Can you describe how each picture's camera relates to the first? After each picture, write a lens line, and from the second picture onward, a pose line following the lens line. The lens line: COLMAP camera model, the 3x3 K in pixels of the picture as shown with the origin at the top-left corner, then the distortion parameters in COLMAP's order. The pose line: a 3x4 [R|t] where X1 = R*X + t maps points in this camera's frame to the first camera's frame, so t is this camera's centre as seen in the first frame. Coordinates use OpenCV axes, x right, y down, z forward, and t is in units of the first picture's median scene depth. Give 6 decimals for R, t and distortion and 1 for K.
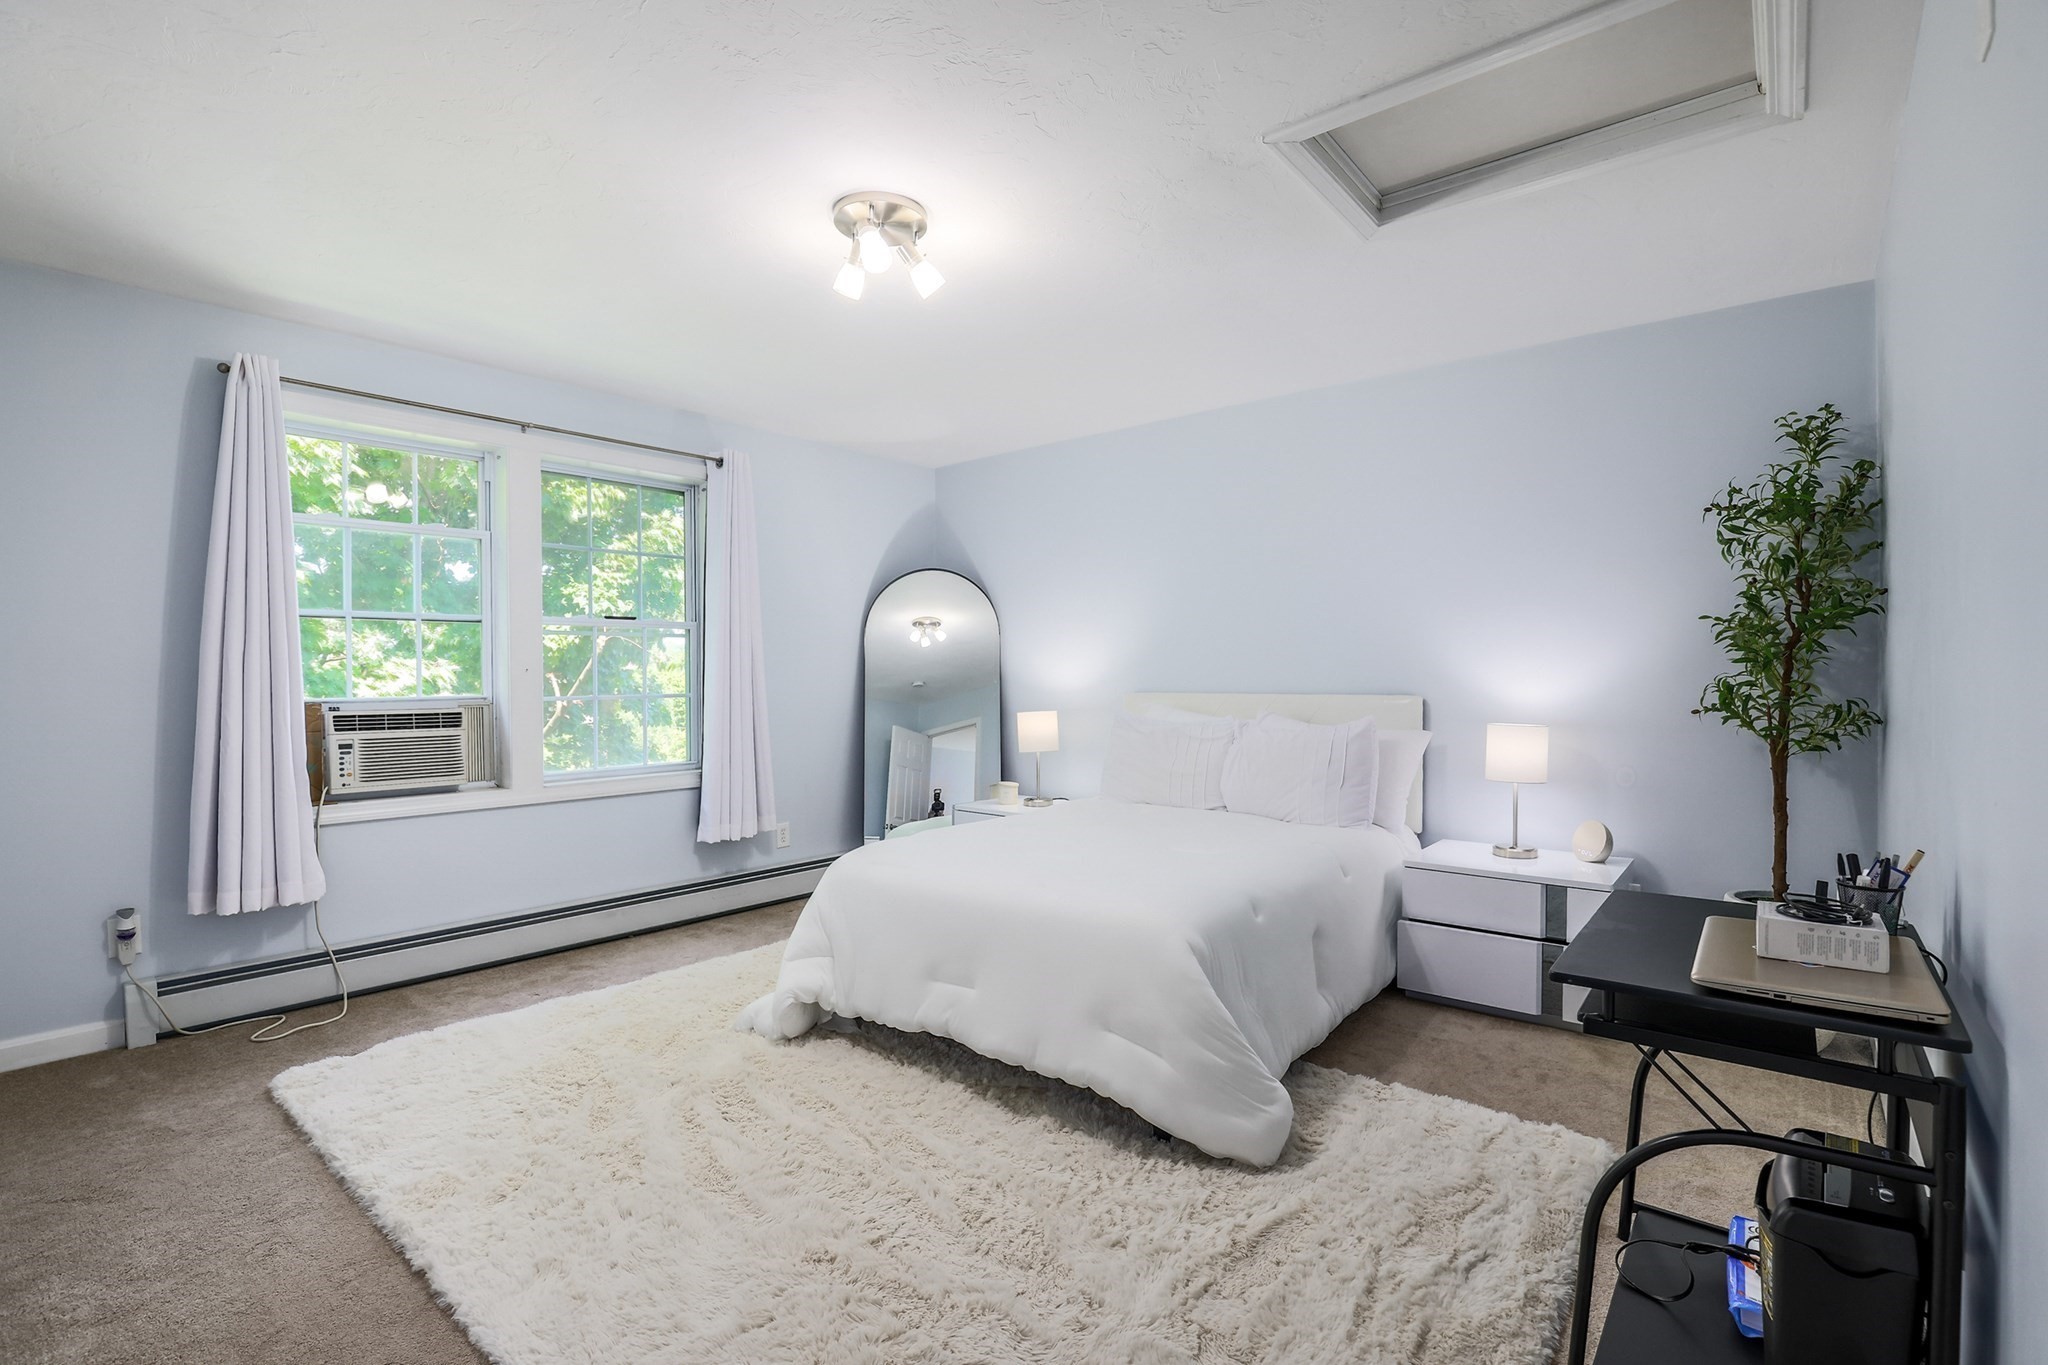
lens RADIAL K [[961.9, 0, 1026.5], [0, 961.9, 687.9], [0, 0, 1]] dist [-0.003490, -0.000879]
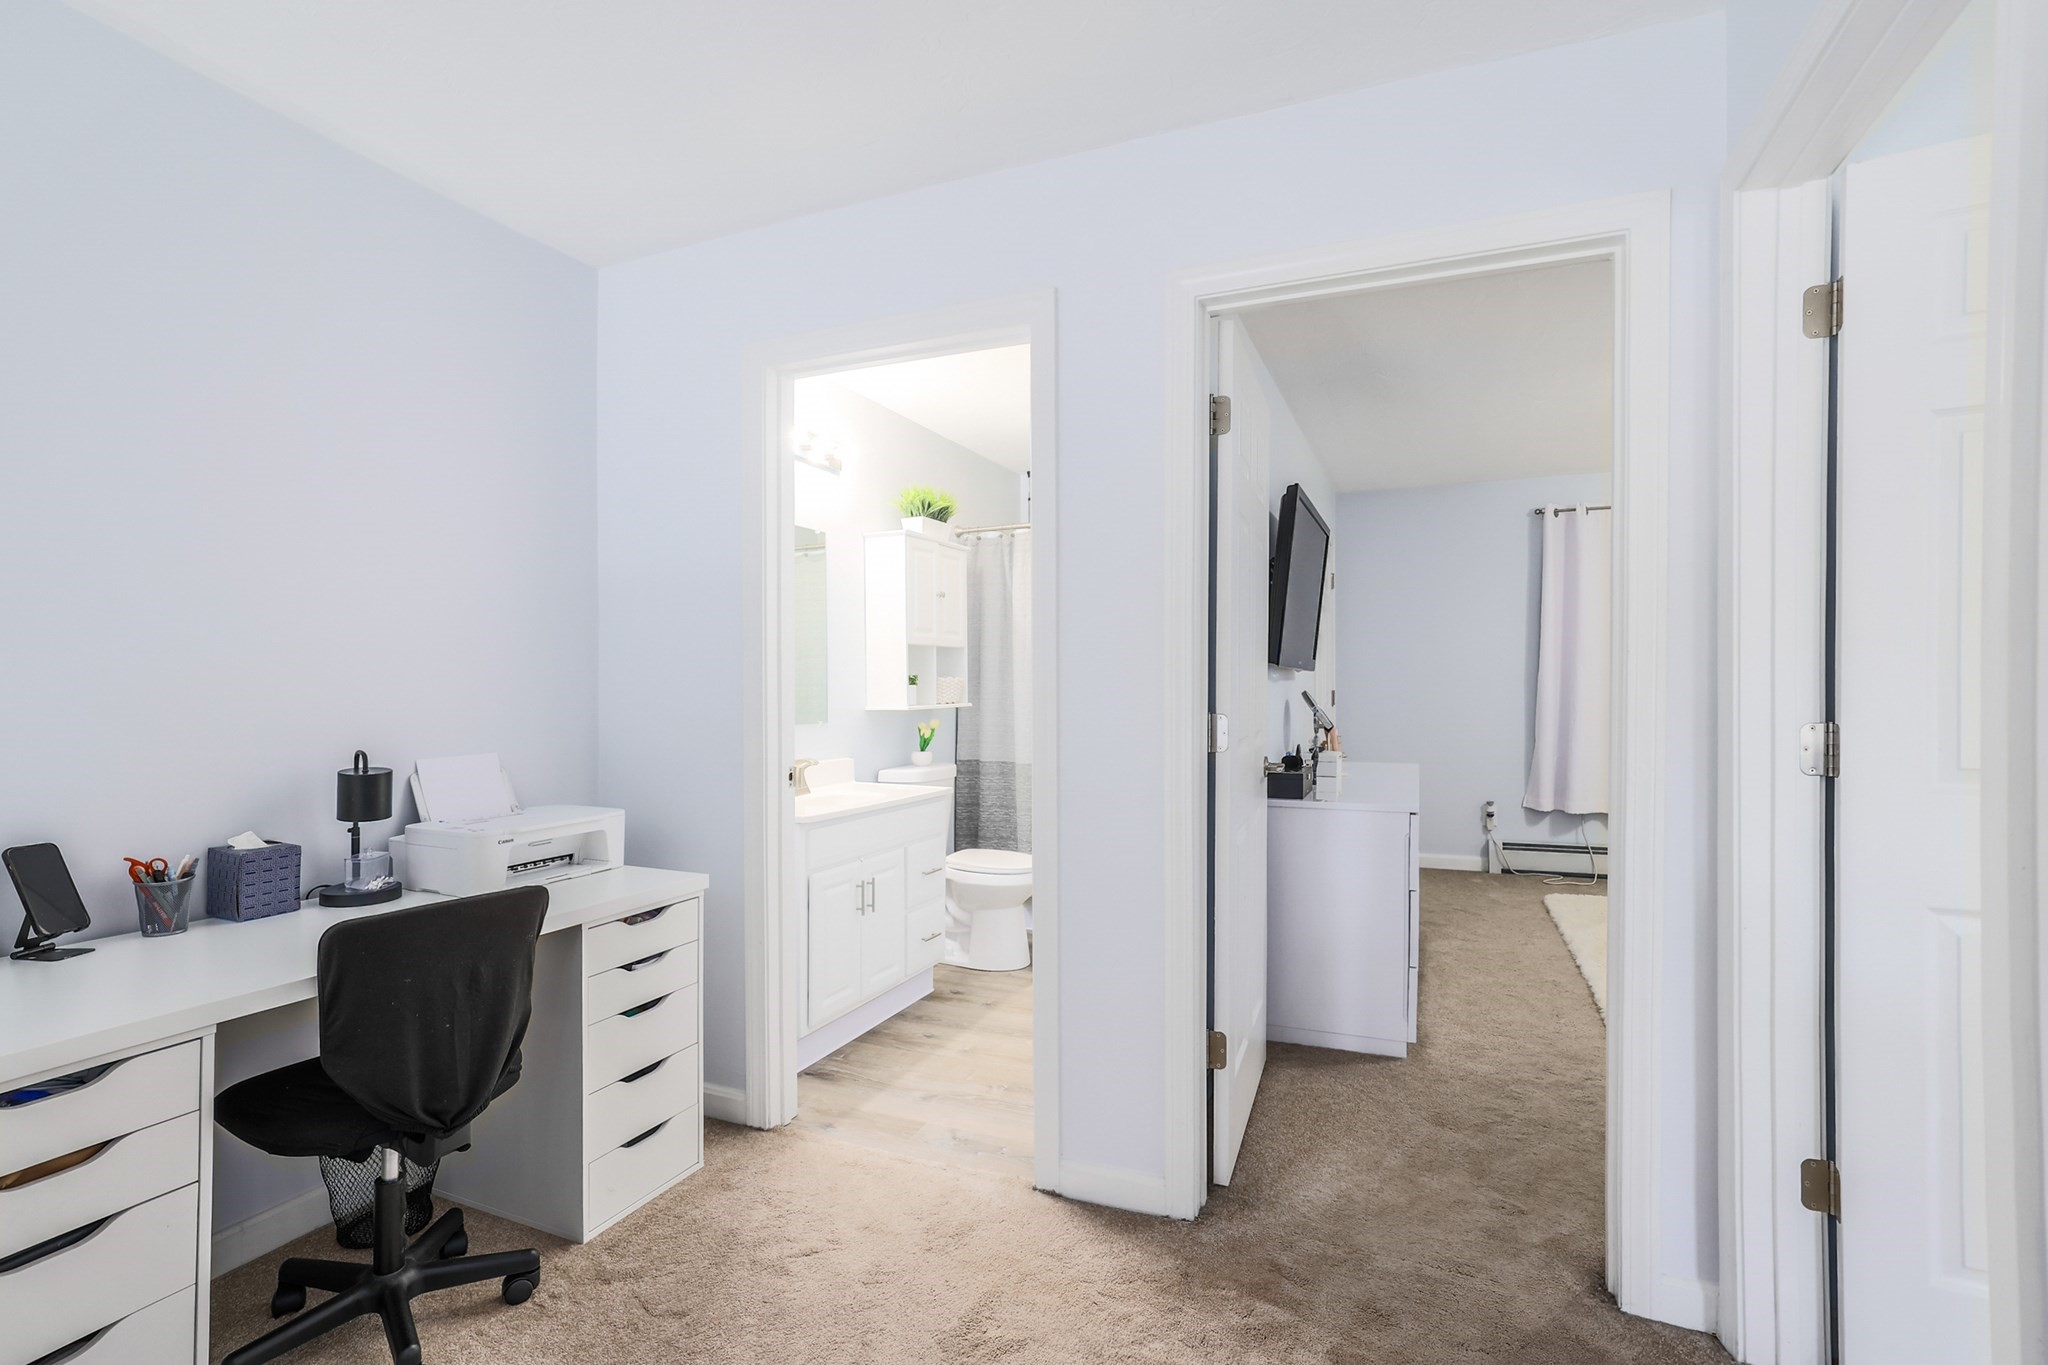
lens RADIAL K [[942.1, 0, 1024.0], [0, 942.1, 682.5], [0, 0, 1]] dist [-0.001152, -0.000243]
pose [[0.311010, 0.004505, -0.950396, 0.577949], [-0.020687, 0.999784, -0.002030, 0.013550], [0.950182, 0.020292, 0.311036, -0.495164]]
